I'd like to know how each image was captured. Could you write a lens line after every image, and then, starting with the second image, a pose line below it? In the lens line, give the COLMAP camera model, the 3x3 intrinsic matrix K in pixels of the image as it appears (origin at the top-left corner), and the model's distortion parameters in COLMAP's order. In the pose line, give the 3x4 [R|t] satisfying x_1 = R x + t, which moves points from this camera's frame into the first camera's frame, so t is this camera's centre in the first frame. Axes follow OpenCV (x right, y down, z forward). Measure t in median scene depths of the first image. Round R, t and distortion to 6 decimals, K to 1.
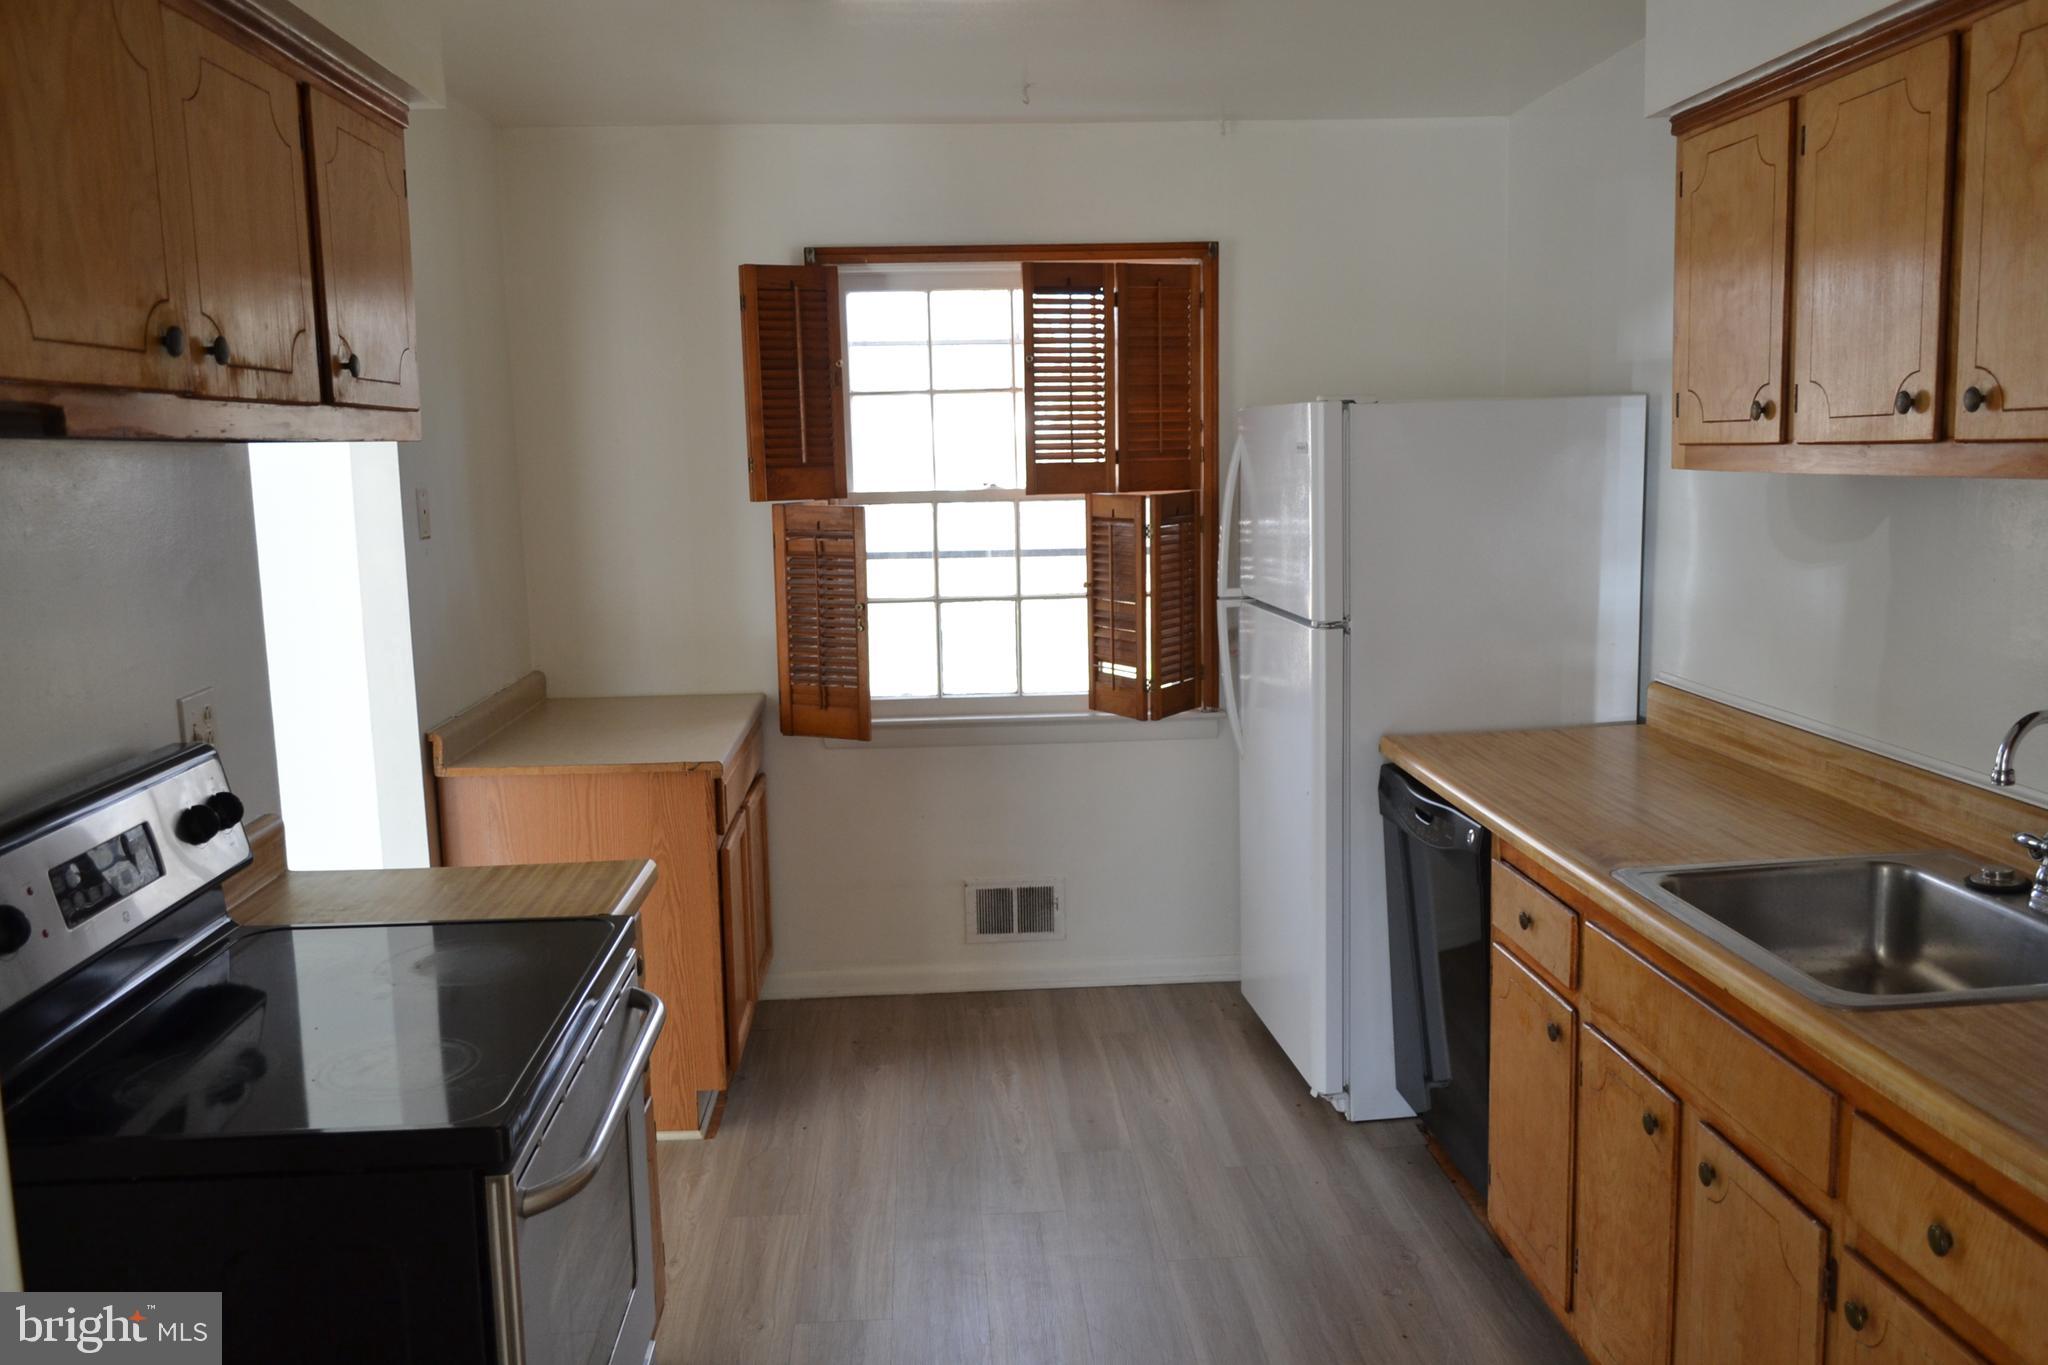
lens RADIAL K [[1610.8, 0, 1017.4], [0, 1610.8, 679.6], [0, 0, 1]] dist [-0.009180, 0.007059]
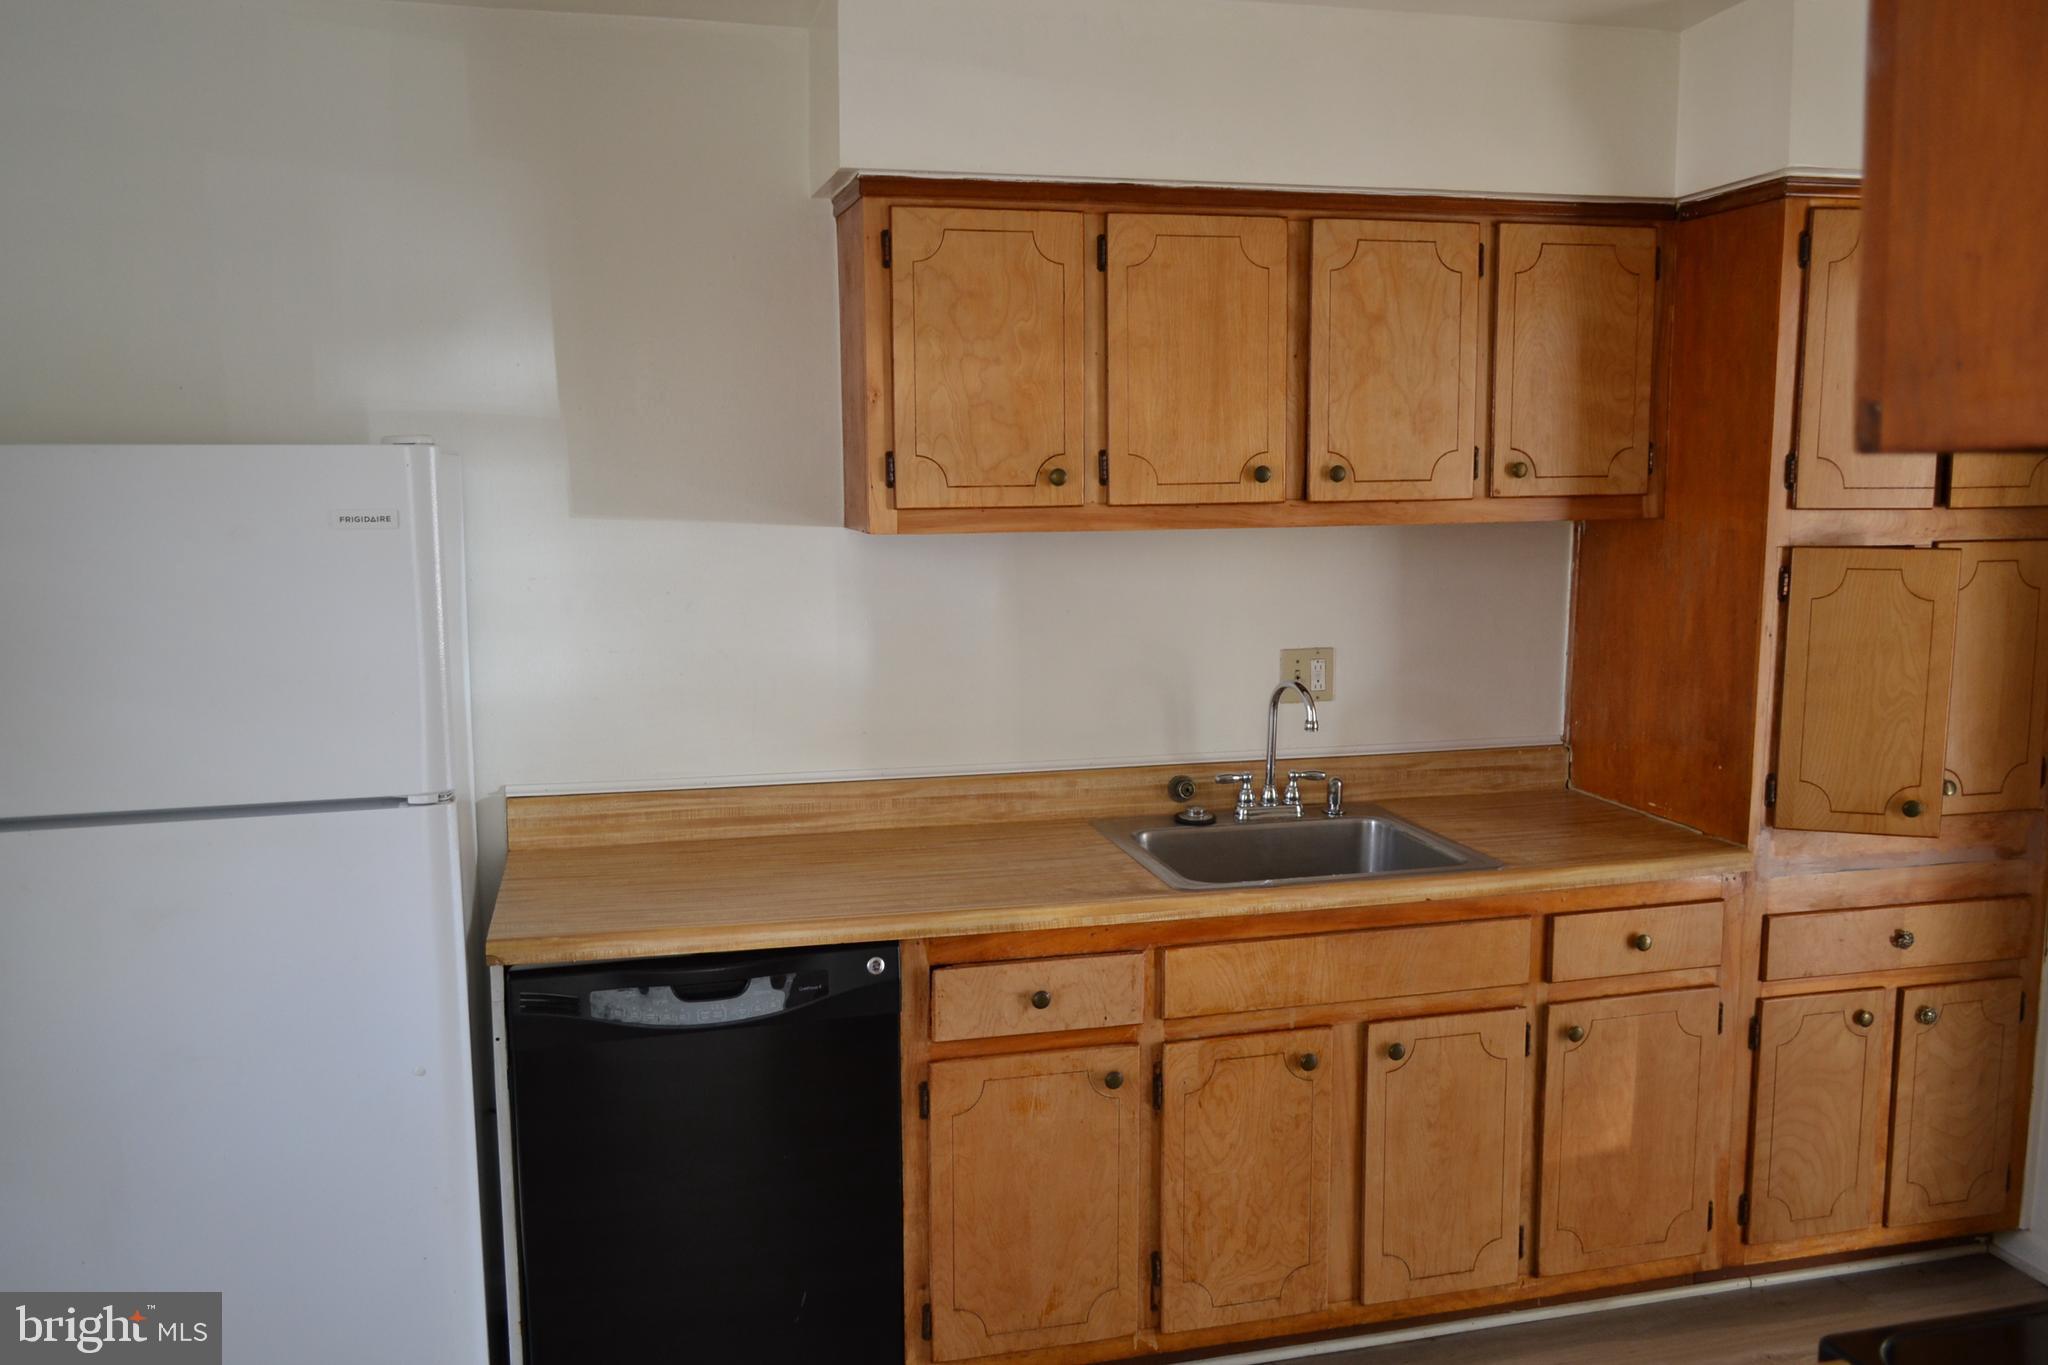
lens RADIAL K [[1610.8, 0, 1016.7], [0, 1610.8, 675.8], [0, 0, 1]] dist [-0.009180, 0.007059]
pose [[-0.180380, -0.088814, 0.979579, -0.676036], [0.157242, 0.980503, 0.117852, -0.172492], [-0.970947, 0.175289, -0.162898, 1.268502]]
